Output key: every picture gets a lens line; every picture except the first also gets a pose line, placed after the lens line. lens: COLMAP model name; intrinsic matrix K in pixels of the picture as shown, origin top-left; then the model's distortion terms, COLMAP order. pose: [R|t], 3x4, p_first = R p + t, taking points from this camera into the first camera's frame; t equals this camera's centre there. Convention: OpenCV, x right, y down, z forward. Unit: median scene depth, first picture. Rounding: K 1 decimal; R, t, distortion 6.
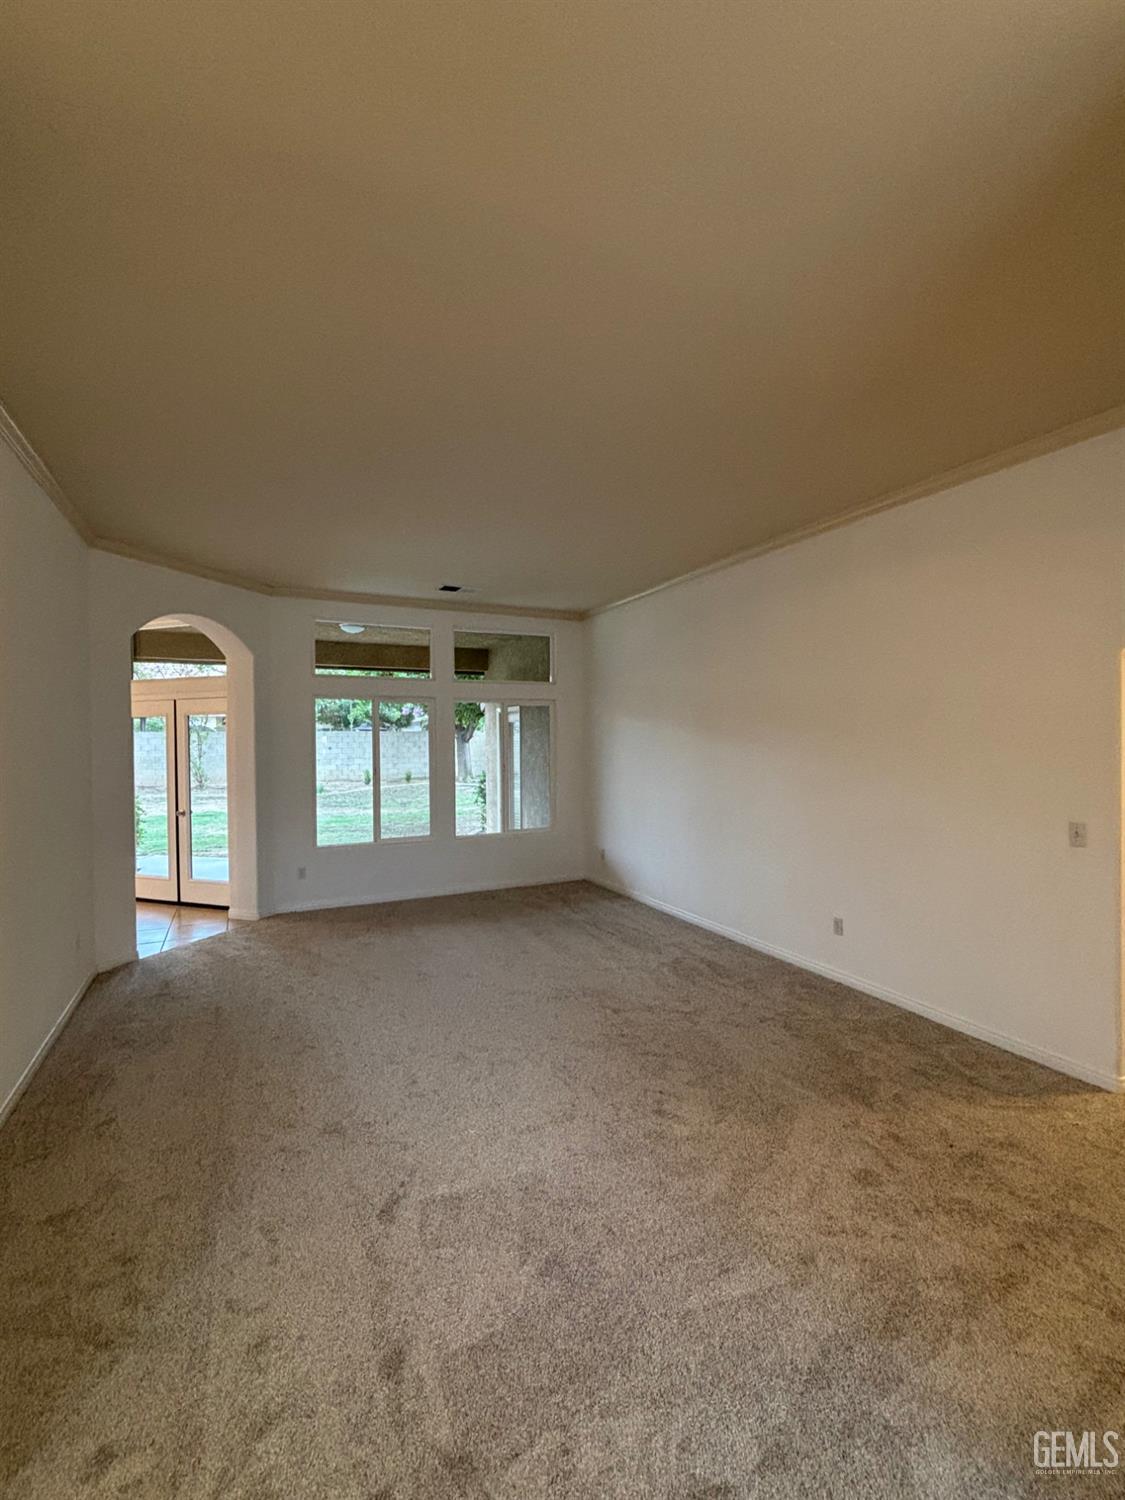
lens RADIAL K [[660.7, 0, 564.6], [0, 660.7, 749.3], [0, 0, 1]] dist [-0.004616, -0.000357]
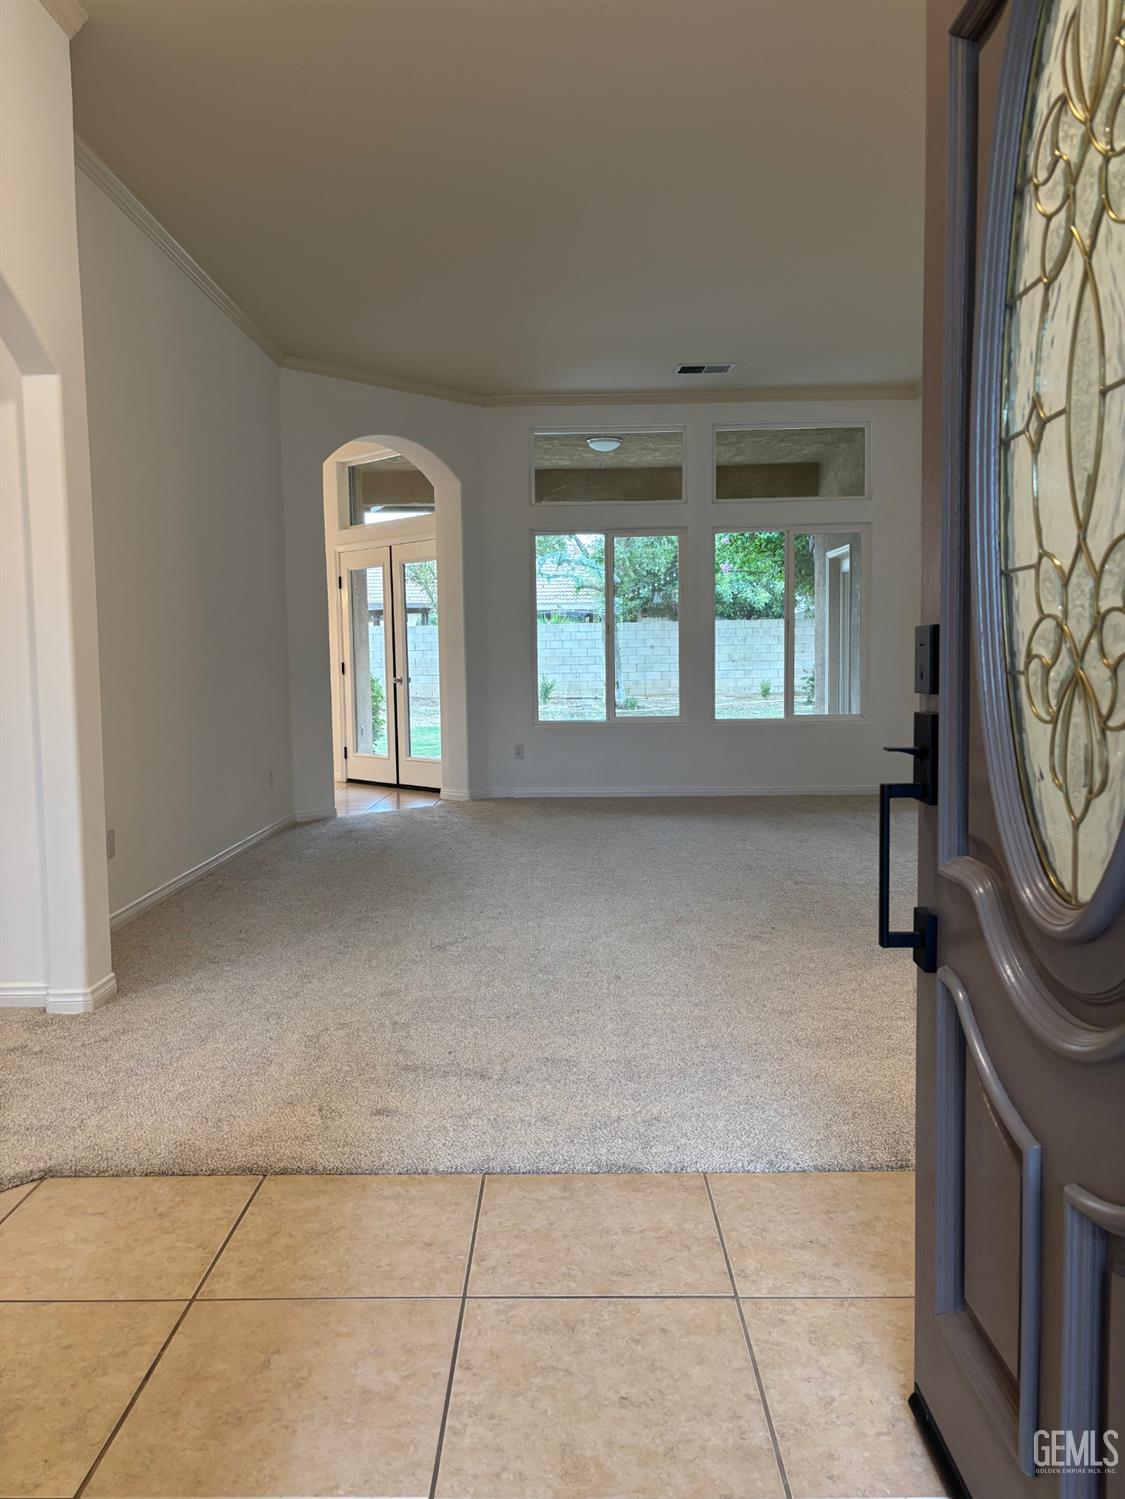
lens RADIAL K [[1117.2, 0, 562.2], [0, 1117.2, 747.9], [0, 0, 1]] dist [0.007469, -0.000174]
pose [[0.888575, 0.026891, -0.457942, 0.271299], [0.000834, 0.998184, 0.060232, 0.098871], [0.458730, -0.053902, 0.886939, -0.187370]]
